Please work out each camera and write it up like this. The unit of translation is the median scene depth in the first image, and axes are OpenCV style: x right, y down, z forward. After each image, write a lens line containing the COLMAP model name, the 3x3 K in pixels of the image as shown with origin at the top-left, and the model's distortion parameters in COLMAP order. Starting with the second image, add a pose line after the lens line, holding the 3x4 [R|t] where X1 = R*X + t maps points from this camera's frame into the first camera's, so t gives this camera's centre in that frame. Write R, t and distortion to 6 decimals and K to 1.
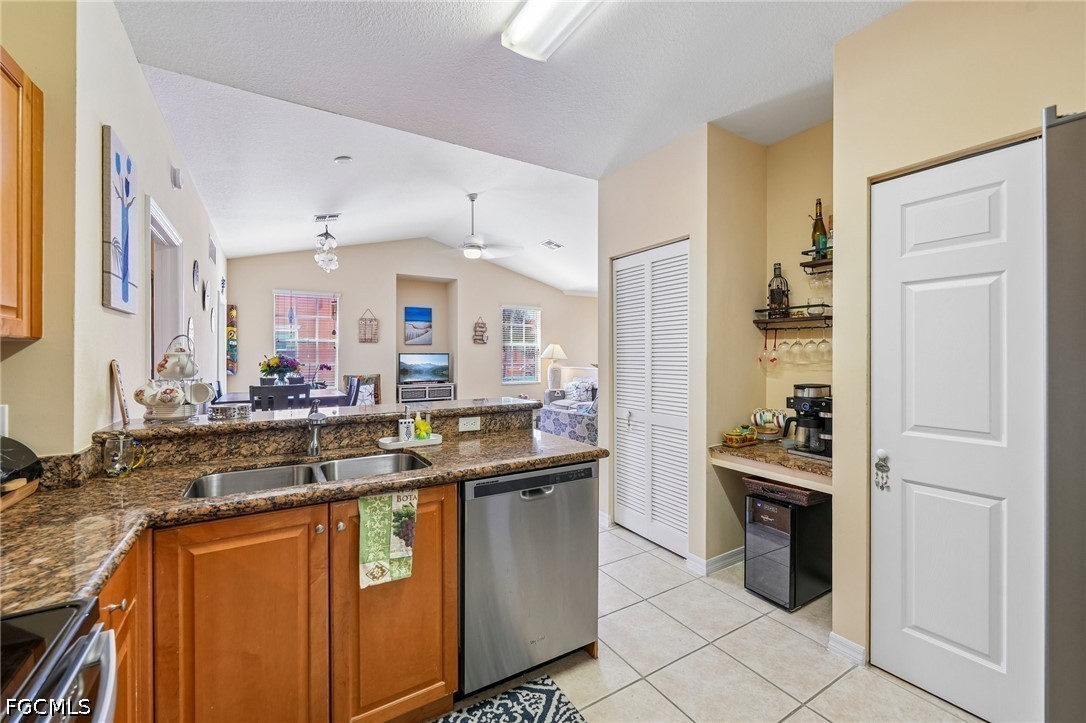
lens RADIAL K [[444.7, 0, 541.6], [0, 444.7, 364.9], [0, 0, 1]] dist [0.000293, 0.000183]
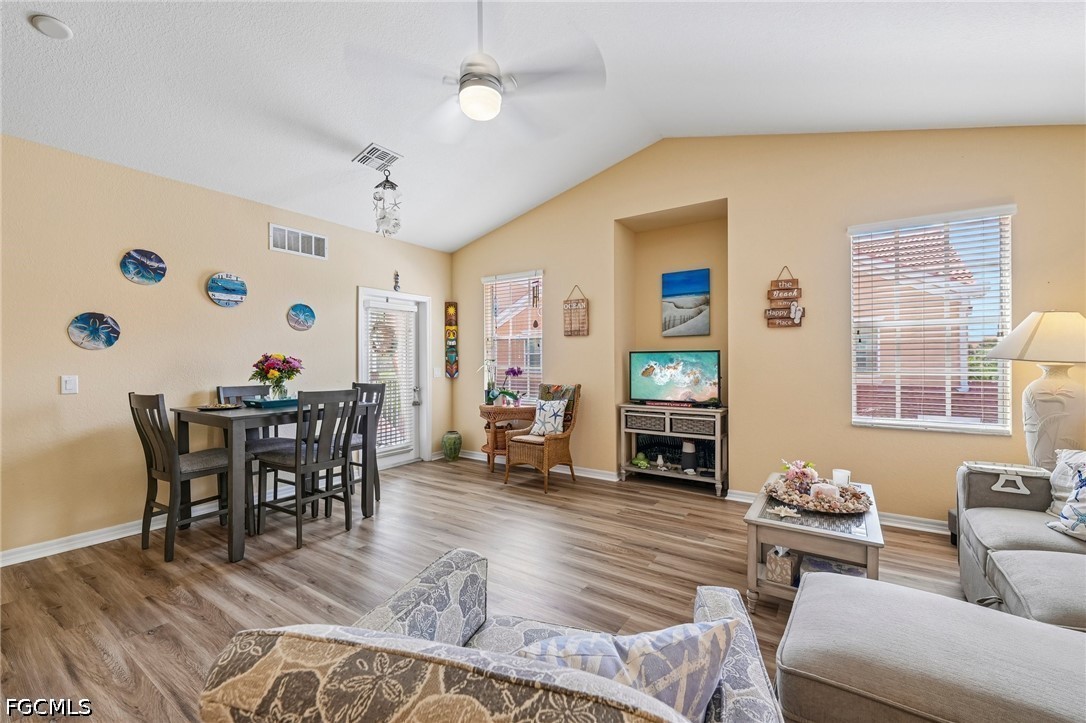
lens RADIAL K [[444.7, 0, 542.0], [0, 444.7, 362.4], [0, 0, 1]] dist [0.000293, 0.000183]
pose [[0.419150, 0.002271, -0.907914, 0.167890], [-0.015713, 0.999865, -0.004754, -0.006518], [0.907781, 0.016258, 0.419129, 0.610981]]
